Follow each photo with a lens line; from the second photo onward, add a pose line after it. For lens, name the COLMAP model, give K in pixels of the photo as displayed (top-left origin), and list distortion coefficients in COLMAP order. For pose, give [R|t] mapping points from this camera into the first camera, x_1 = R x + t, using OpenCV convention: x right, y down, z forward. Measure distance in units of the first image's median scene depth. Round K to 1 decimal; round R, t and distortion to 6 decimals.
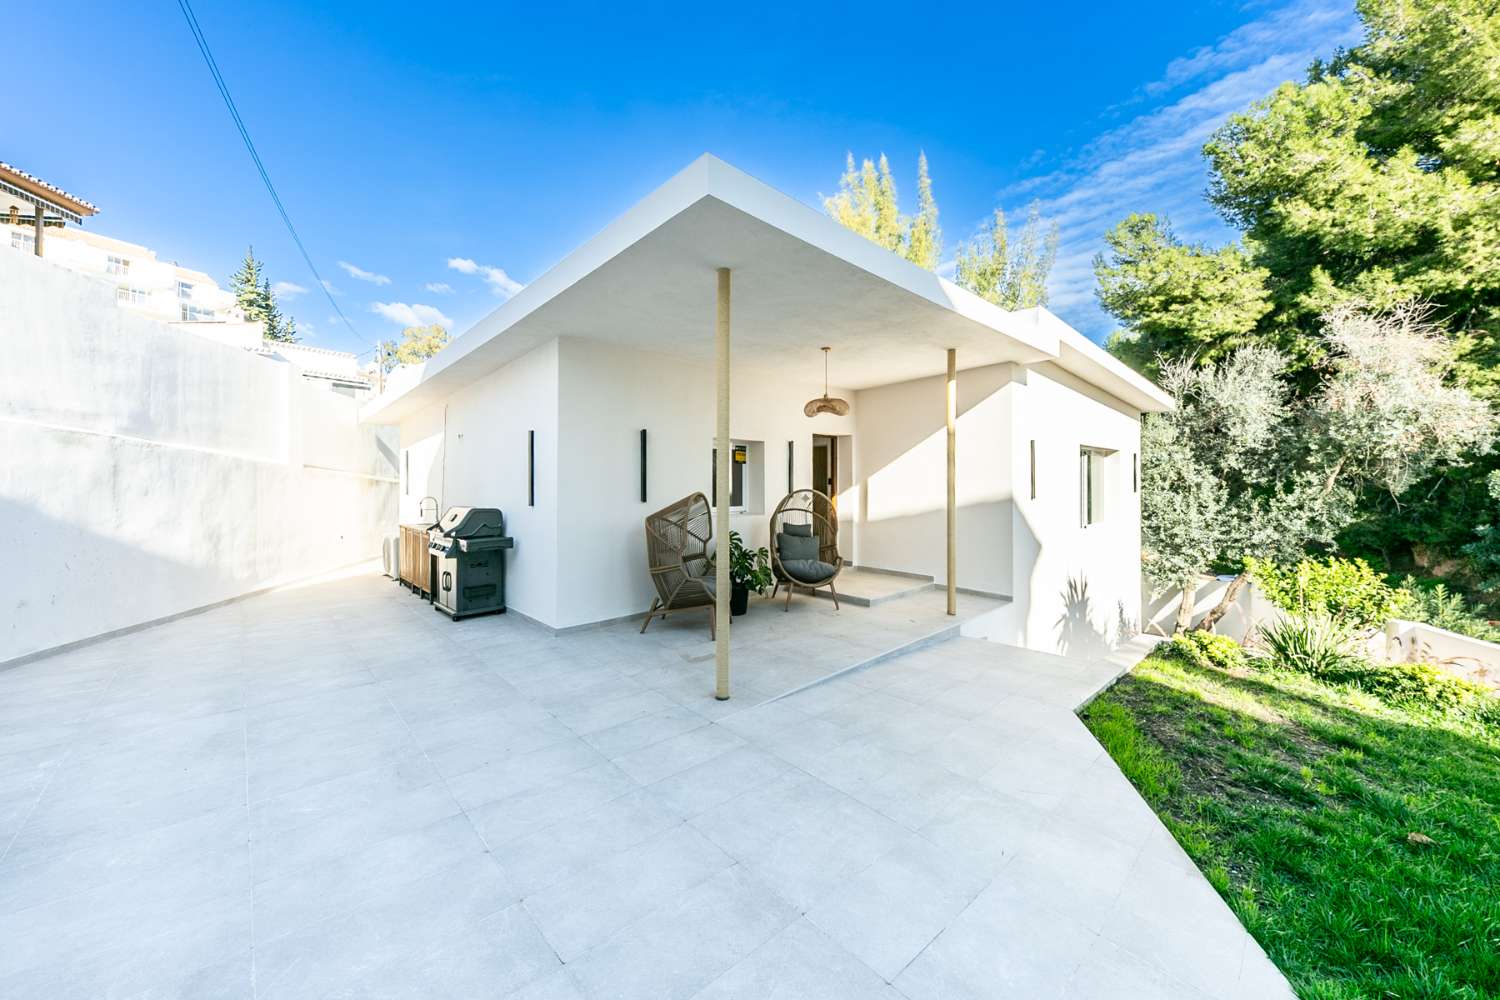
lens RADIAL K [[559.9, 0, 747.7], [0, 559.9, 474.9], [0, 0, 1]] dist [0.009639, -0.004023]
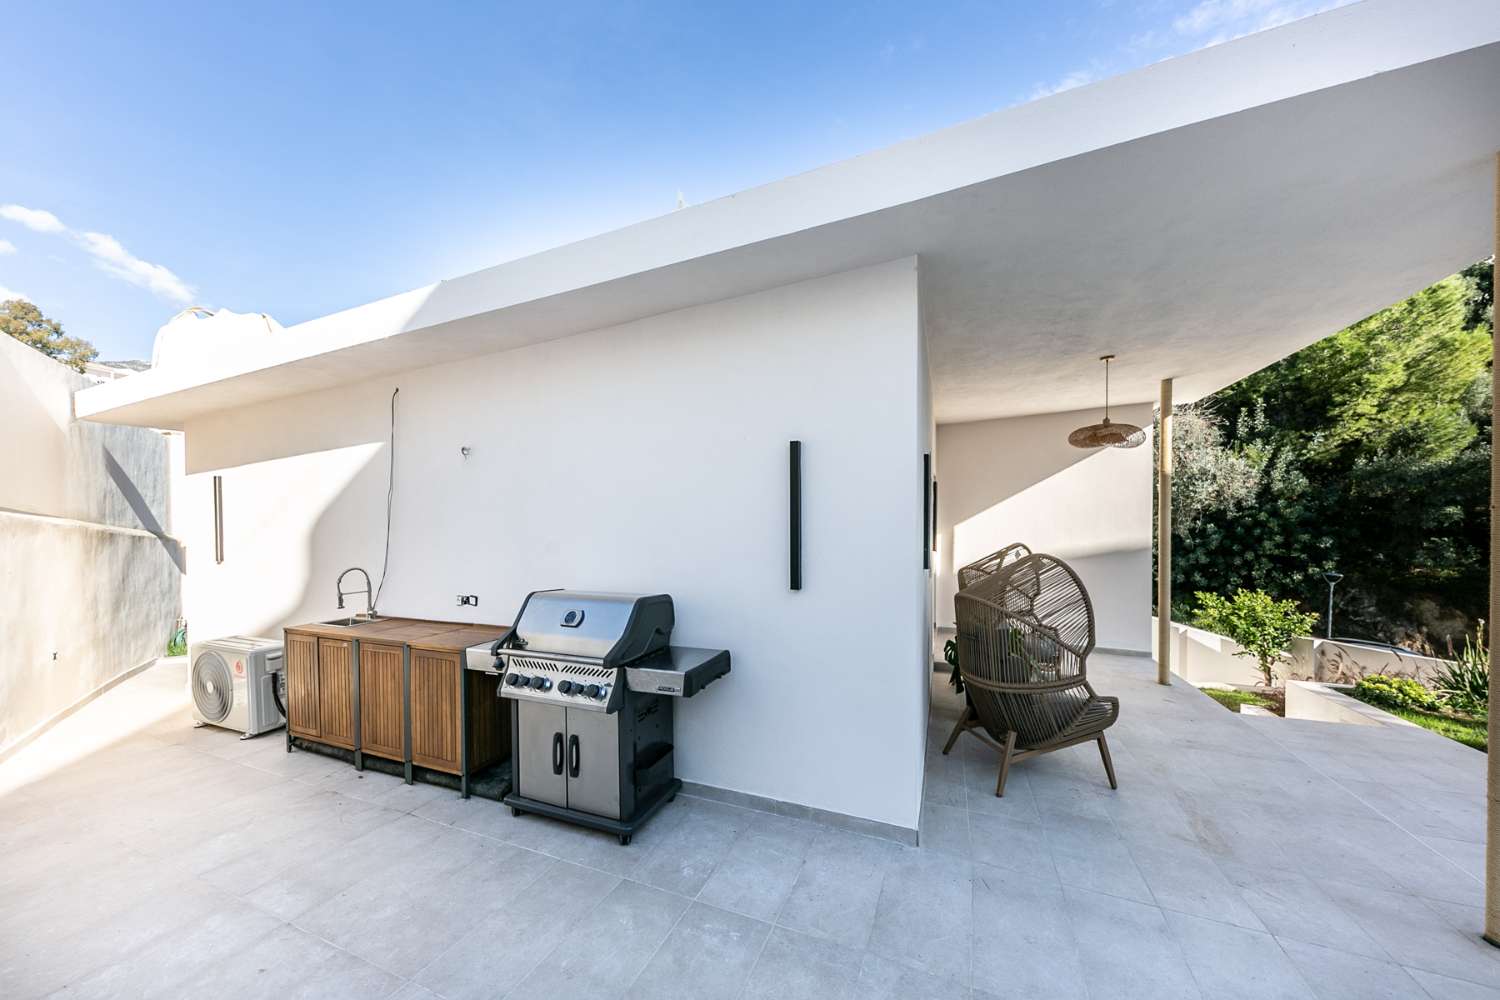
lens RADIAL K [[529.5, 0, 749.3], [0, 529.5, 529.4], [0, 0, 1]] dist [0.007056, -0.003044]
pose [[0.905703, -0.006971, 0.423855, -0.546006], [-0.001735, 0.999795, 0.020151, -0.007870], [-0.423909, -0.018986, 0.905506, 0.503101]]
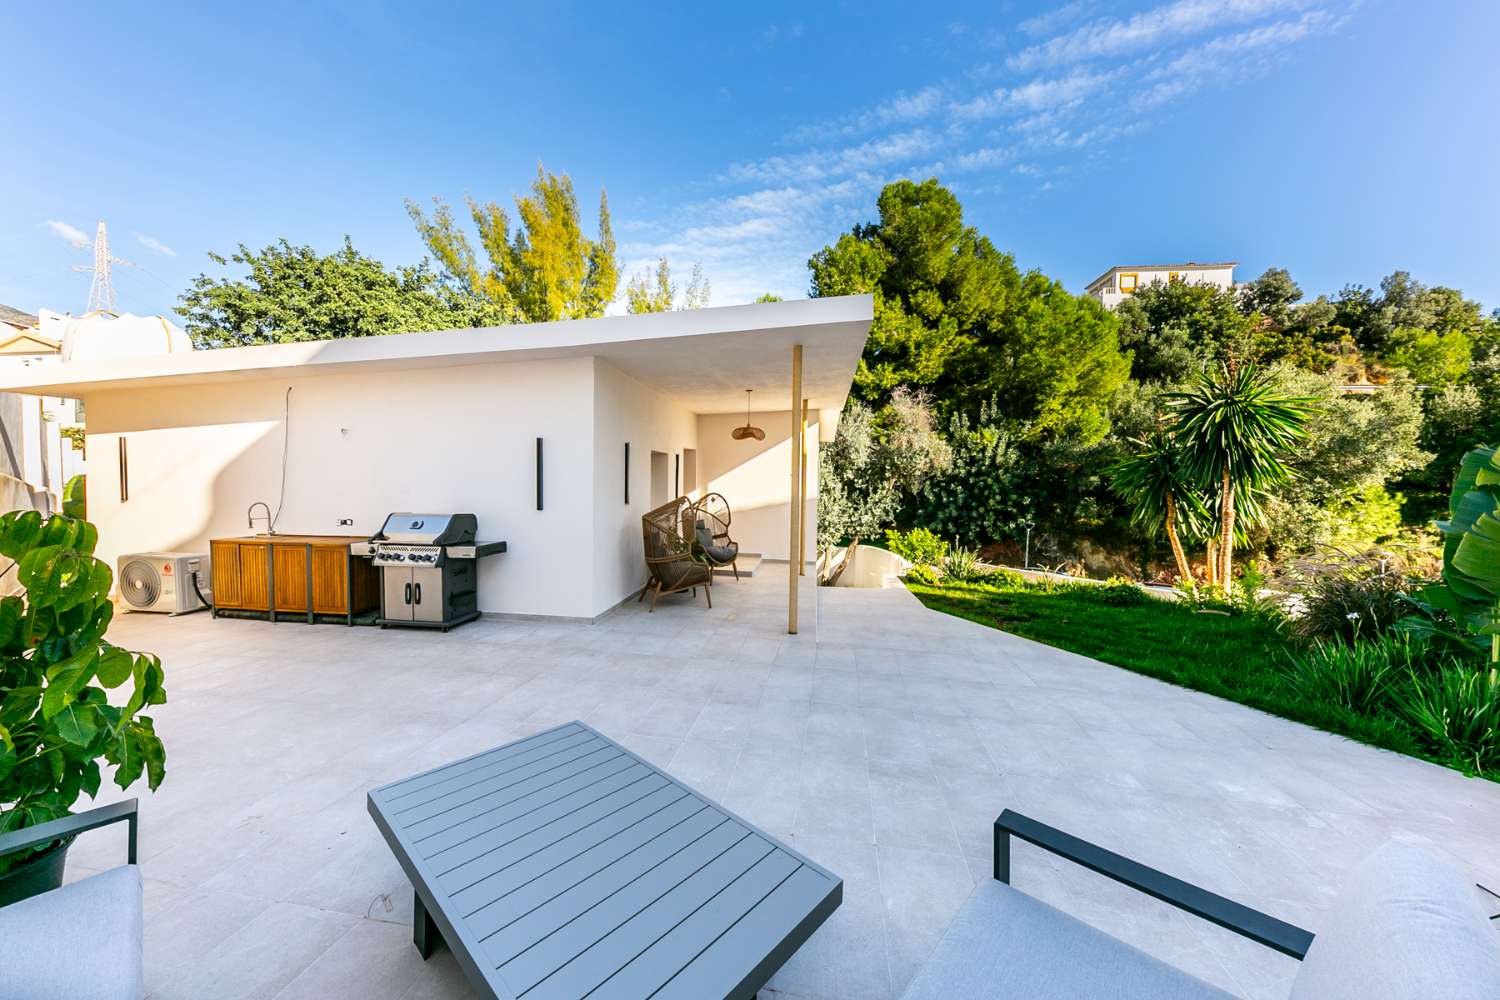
lens RADIAL K [[516.3, 0, 750.0], [0, 516.3, 500.0], [0, 0, 1]] dist [0.007244, -0.002083]
pose [[0.781886, -0.010699, 0.623330, -0.590073], [-0.018042, 0.999046, 0.039778, -0.007284], [-0.623160, -0.042348, 0.780947, 0.000852]]
